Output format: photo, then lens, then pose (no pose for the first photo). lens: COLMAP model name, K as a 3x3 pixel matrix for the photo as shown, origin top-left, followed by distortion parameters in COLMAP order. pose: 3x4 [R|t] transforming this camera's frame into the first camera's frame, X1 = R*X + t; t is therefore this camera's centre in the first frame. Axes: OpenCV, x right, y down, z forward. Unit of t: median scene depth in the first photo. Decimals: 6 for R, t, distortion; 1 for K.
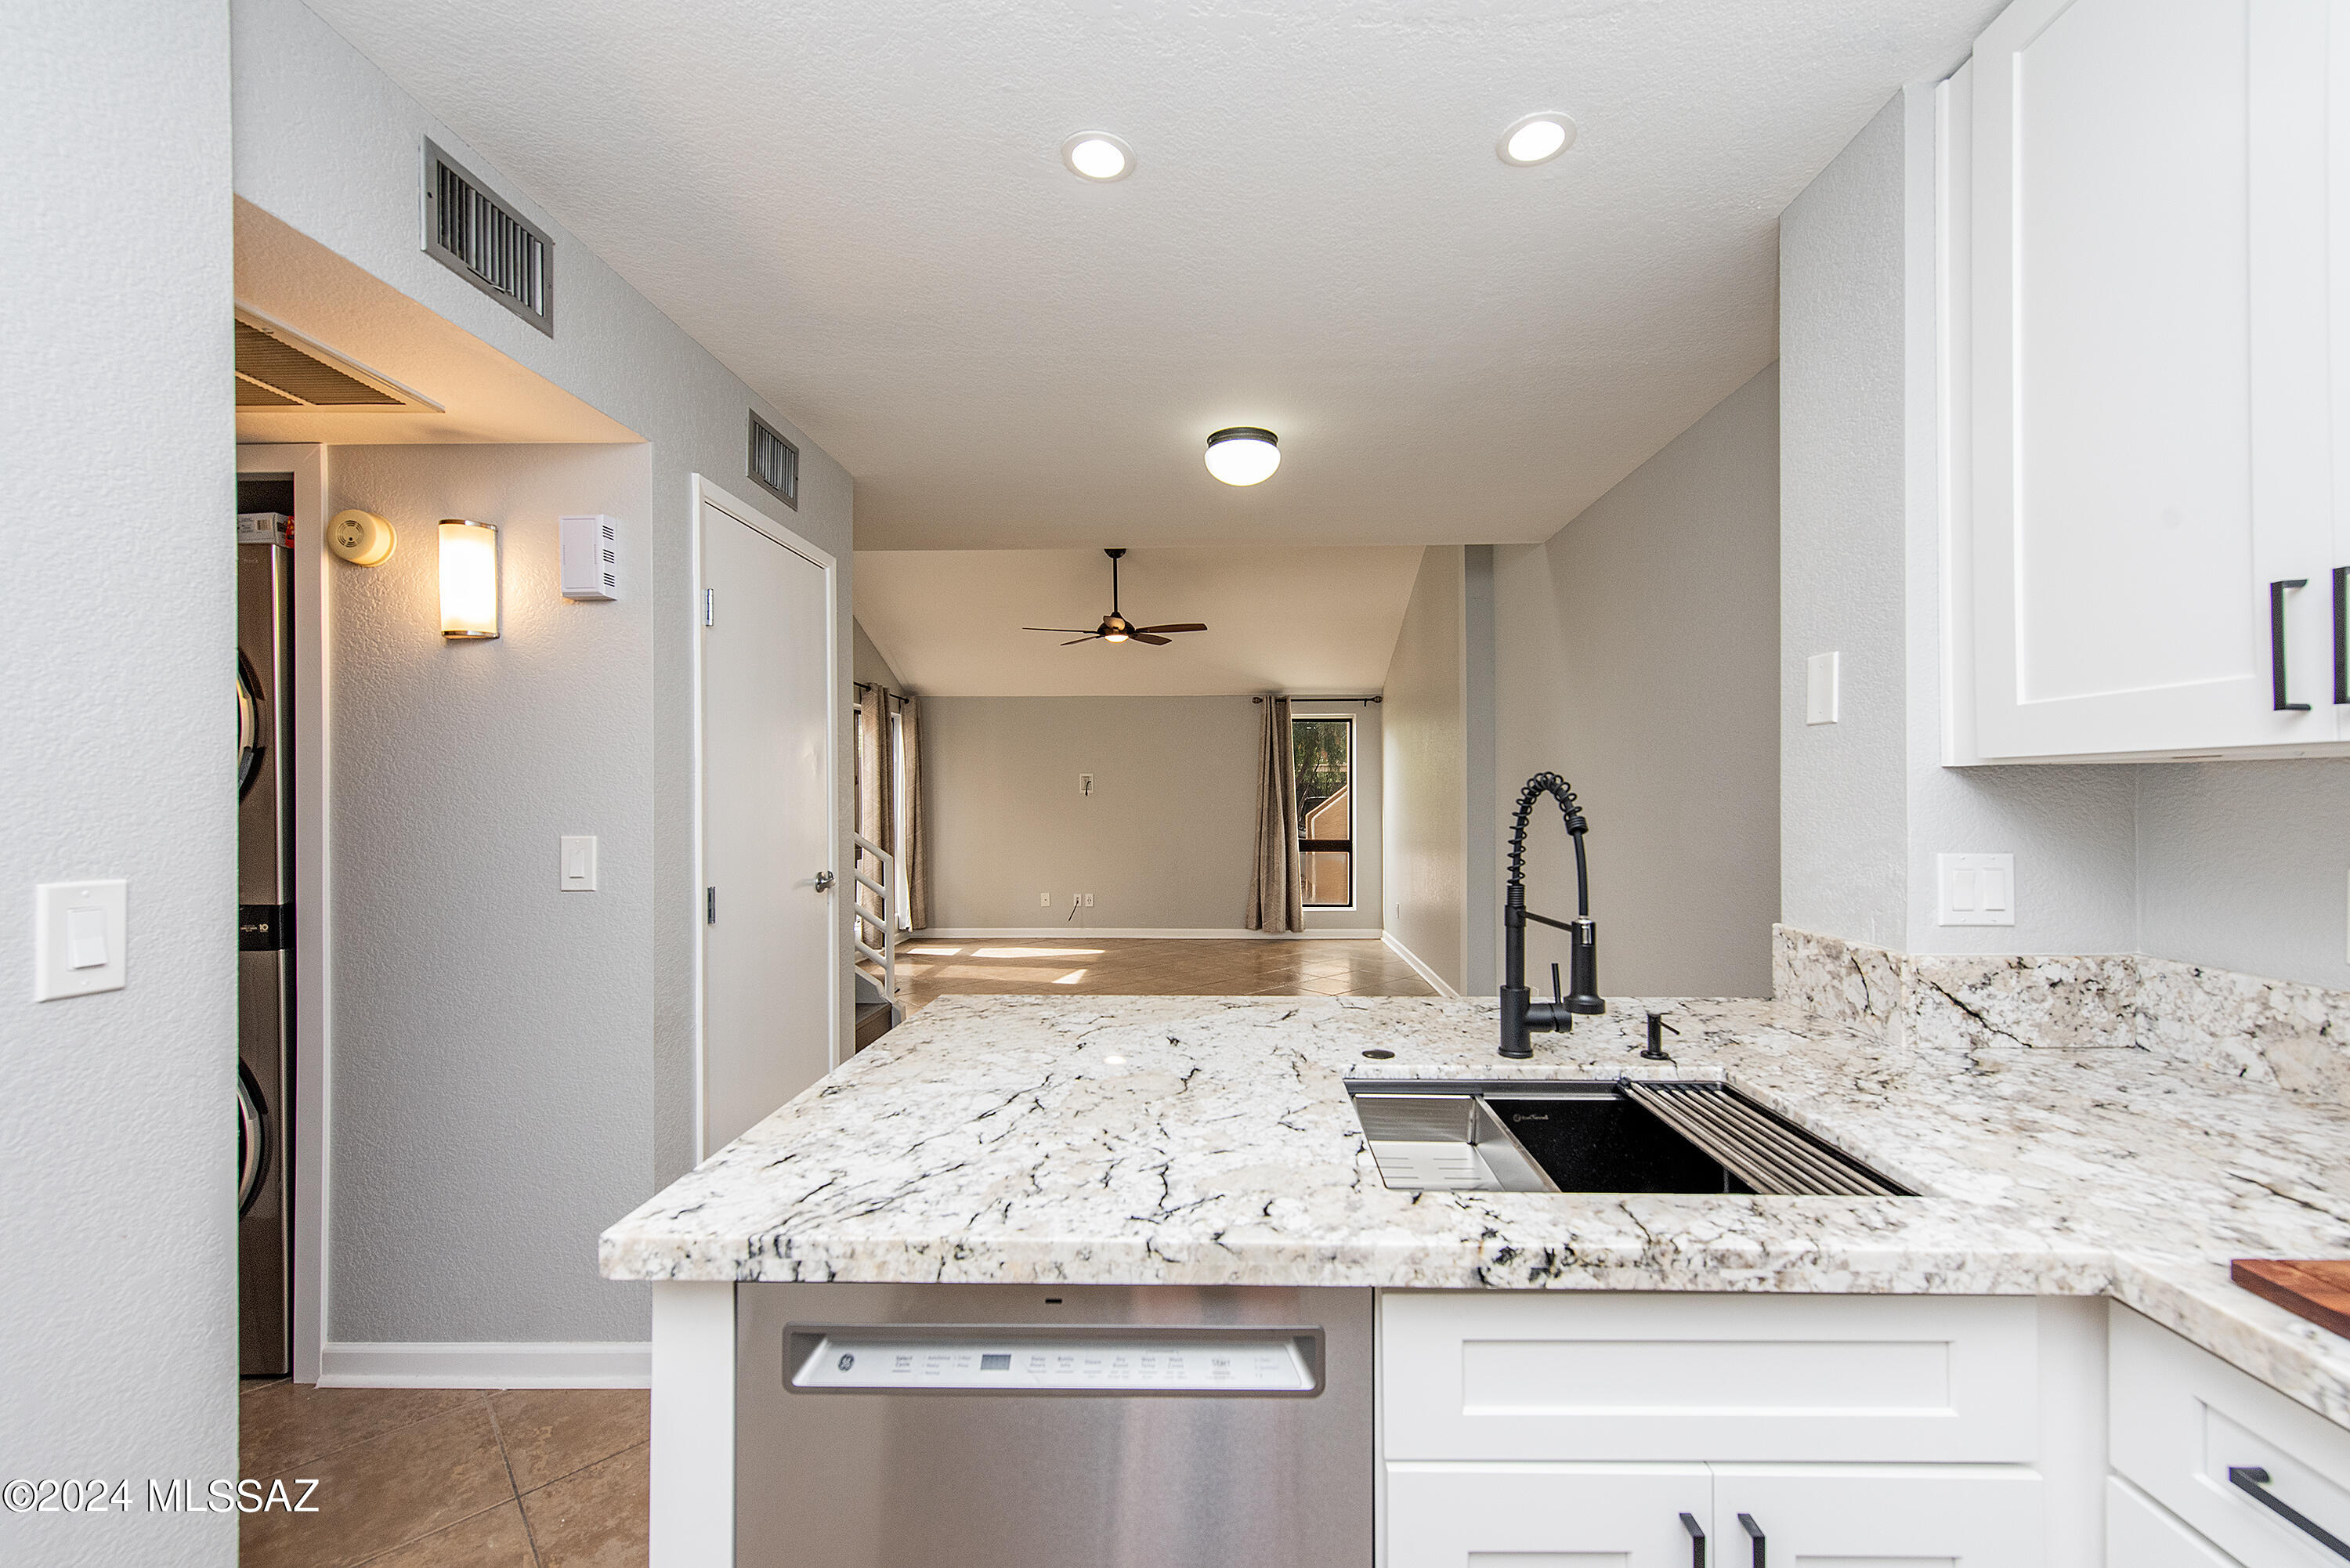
lens RADIAL K [[931.2, 0, 1192.2], [0, 931.2, 804.0], [0, 0, 1]] dist [0.019161, -0.007201]
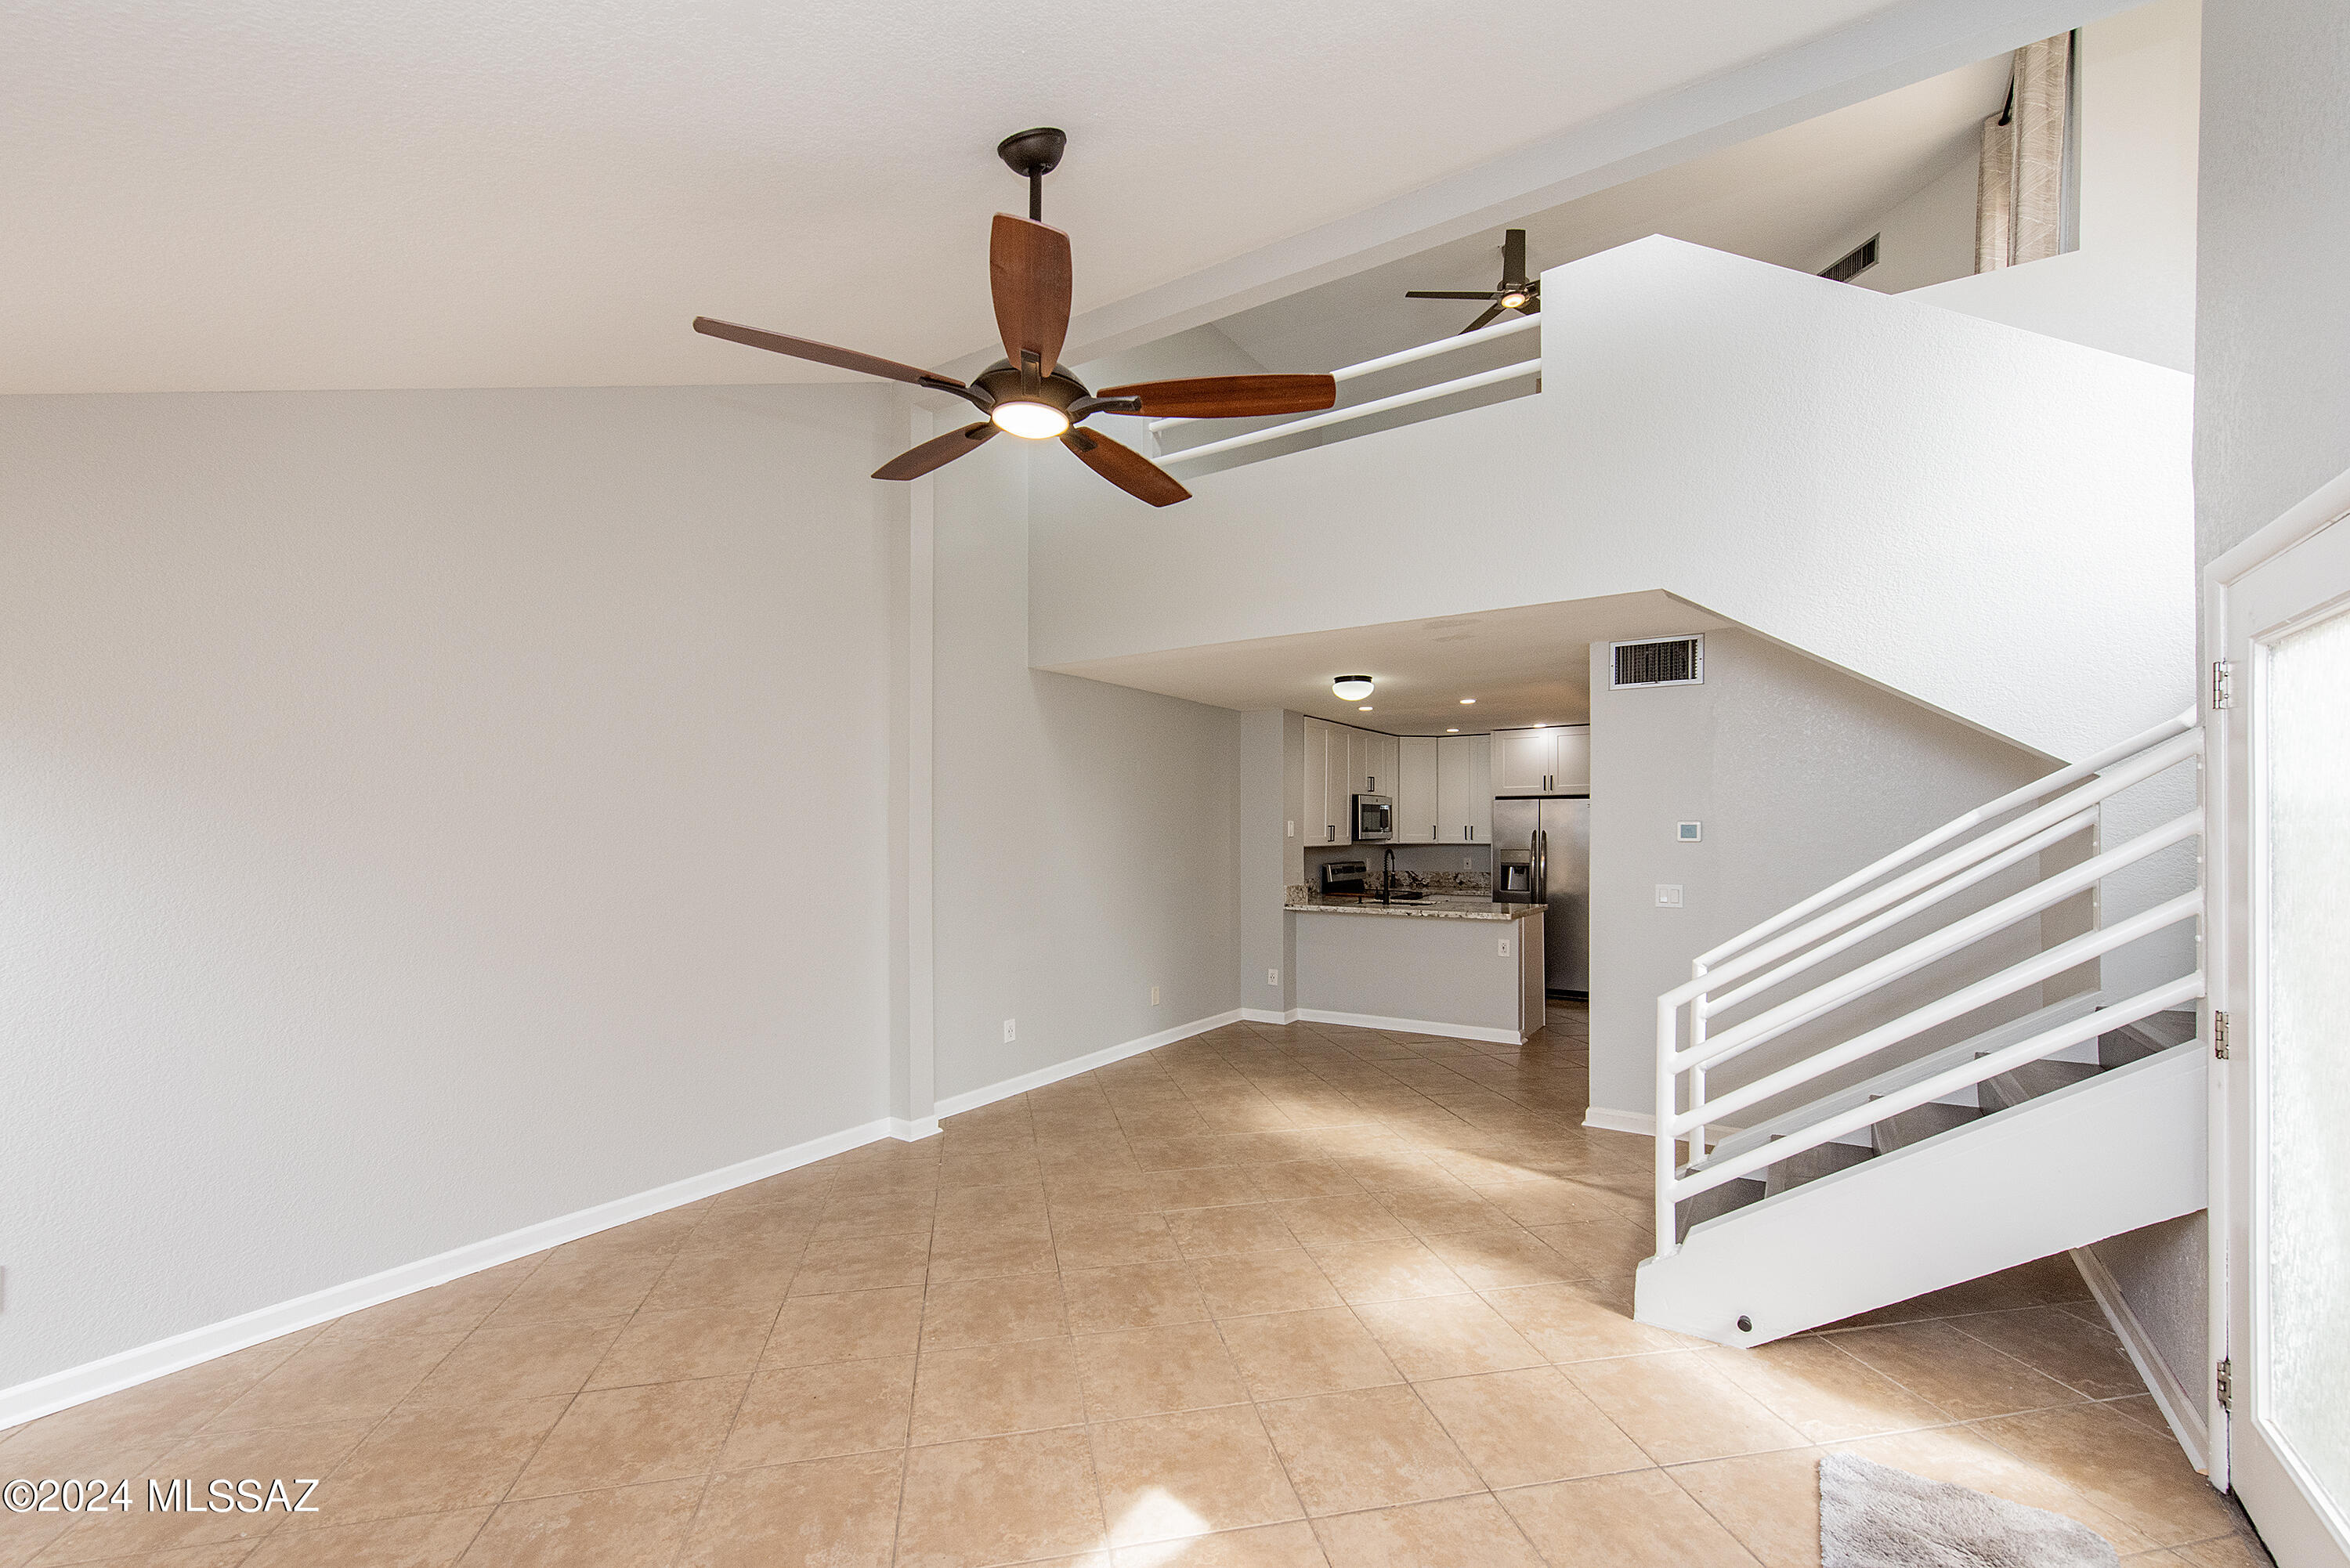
lens RADIAL K [[932.4, 0, 1221.1], [0, 932.4, 823.8], [0, 0, 1]] dist [0.010633, -0.000699]
pose [[-0.866745, 0.009682, 0.498657, -1.514129], [0.009795, 0.999949, -0.002390, -0.179903], [-0.498655, 0.002813, -0.866796, 6.333329]]
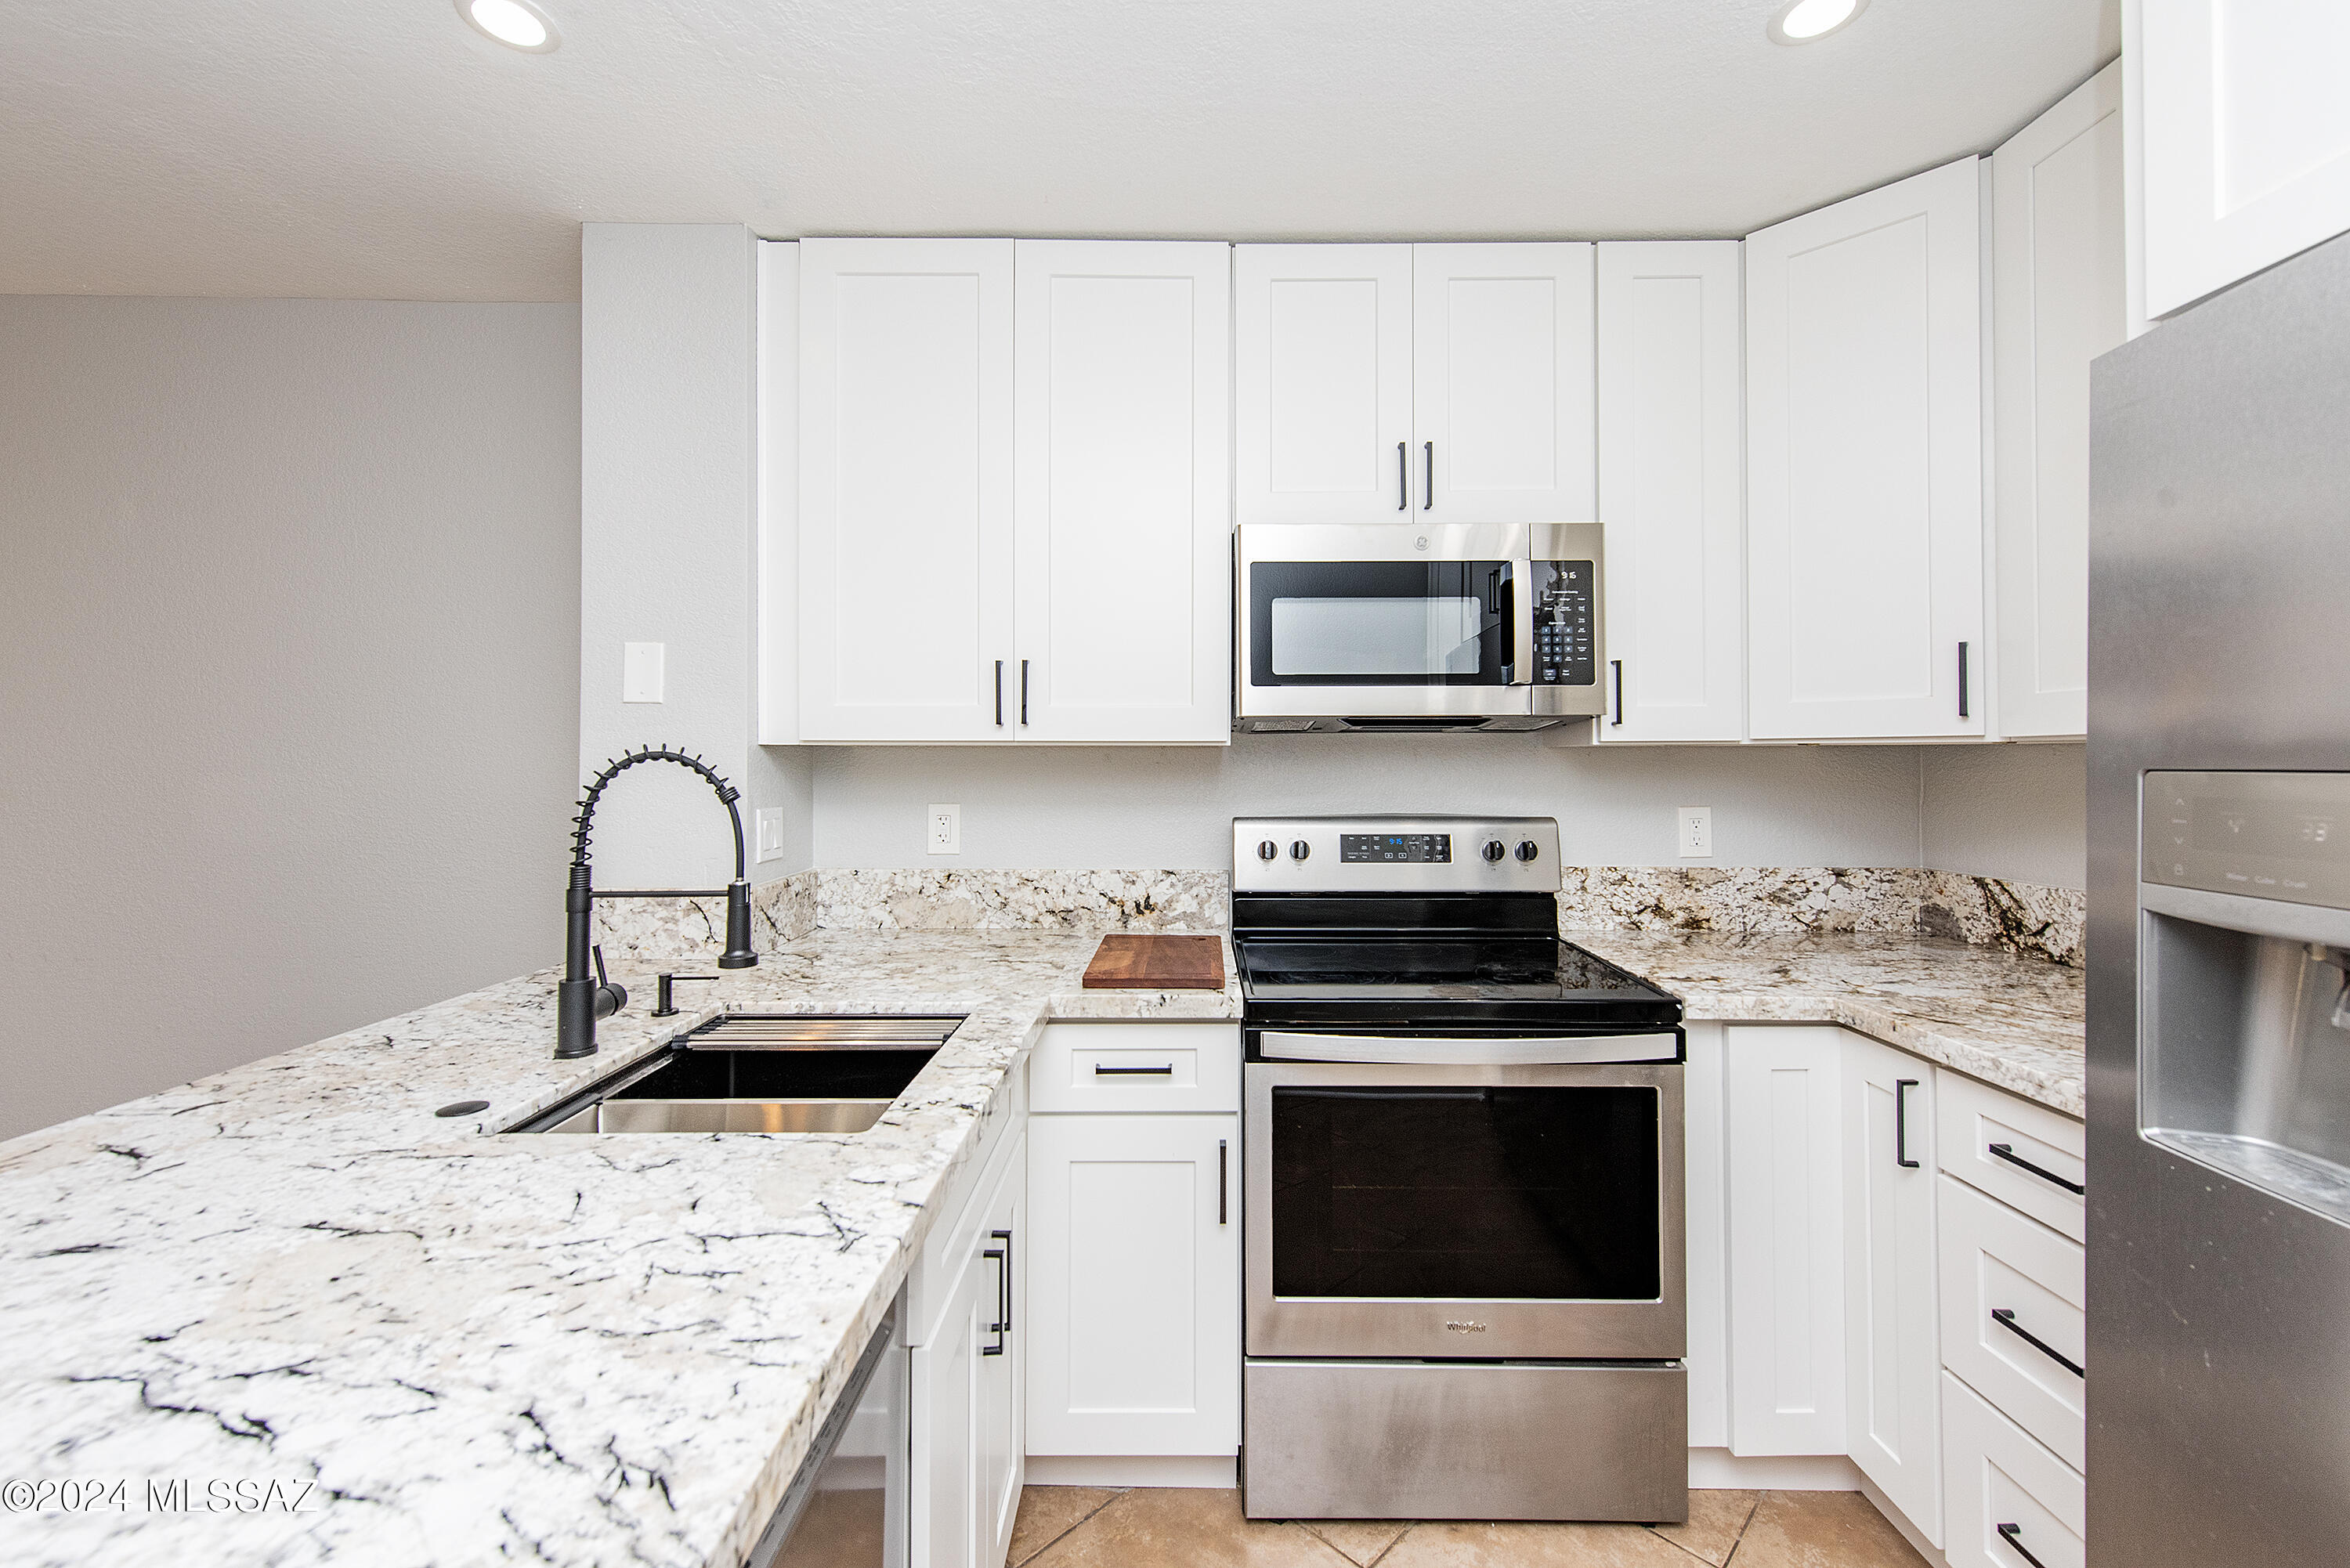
lens RADIAL K [[947.9, 0, 1204.0], [0, 947.9, 741.1], [0, 0, 1]] dist [0.017894, -0.007289]
pose [[-0.035158, 0.024912, 0.999071, -0.659199], [0.008243, 0.999662, -0.024637, -0.006721], [-0.999348, 0.007369, -0.035351, 0.461935]]
